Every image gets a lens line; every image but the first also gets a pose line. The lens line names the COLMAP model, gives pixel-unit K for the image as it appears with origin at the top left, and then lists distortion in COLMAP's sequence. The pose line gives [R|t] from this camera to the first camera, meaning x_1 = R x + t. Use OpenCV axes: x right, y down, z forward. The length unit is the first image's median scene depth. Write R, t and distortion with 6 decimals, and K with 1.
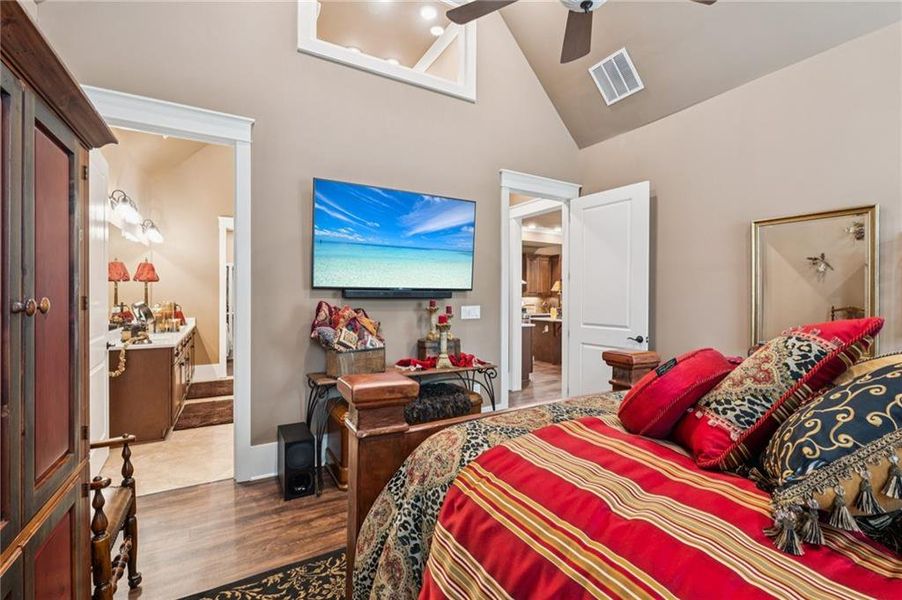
lens RADIAL K [[400.9, 0, 450.8], [0, 400.9, 302.0], [0, 0, 1]] dist [0.001377, 0.000636]
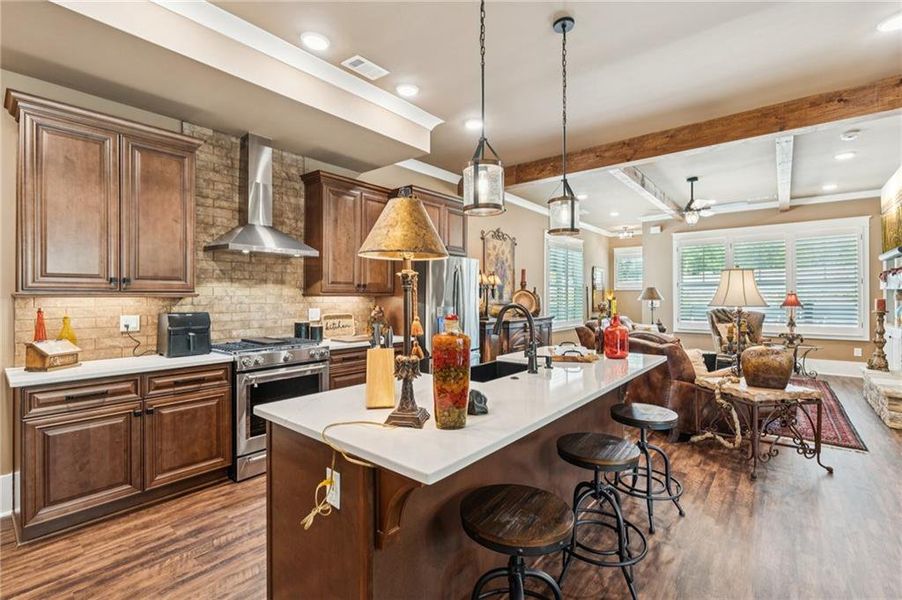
lens RADIAL K [[400.9, 0, 452.2], [0, 400.9, 294.6], [0, 0, 1]] dist [0.001377, 0.000636]
pose [[0.942561, 0.000397, 0.334033, 0.182669], [-0.000145, 1.000000, -0.000781, -0.013201], [-0.334034, 0.000688, 0.942561, 0.652890]]
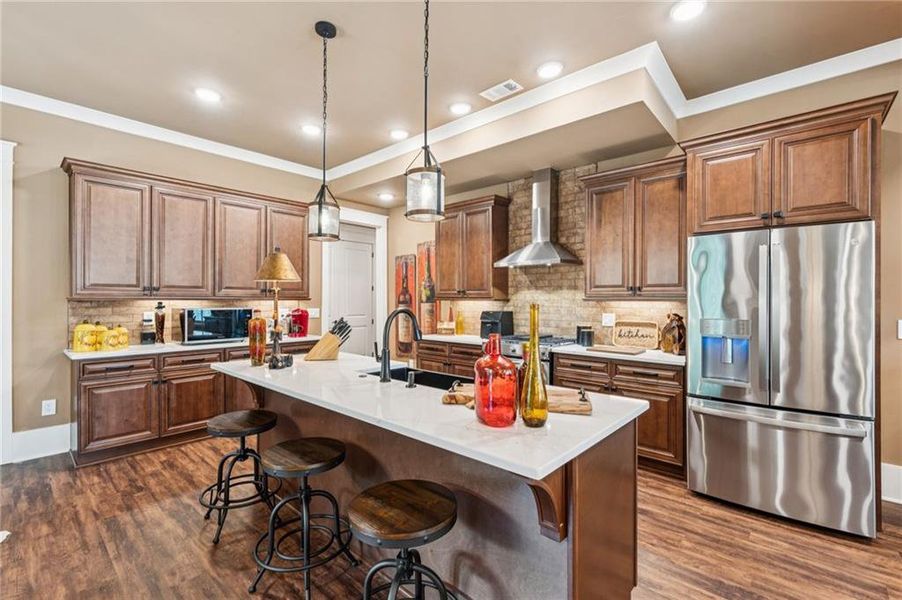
lens RADIAL K [[400.9, 0, 453.2], [0, 400.9, 301.5], [0, 0, 1]] dist [0.001377, 0.000636]
pose [[0.307828, 0.004077, -0.951433, 0.452791], [-0.002361, 0.999991, 0.003521, -0.012388], [0.951439, 0.001162, 0.307835, 0.785800]]
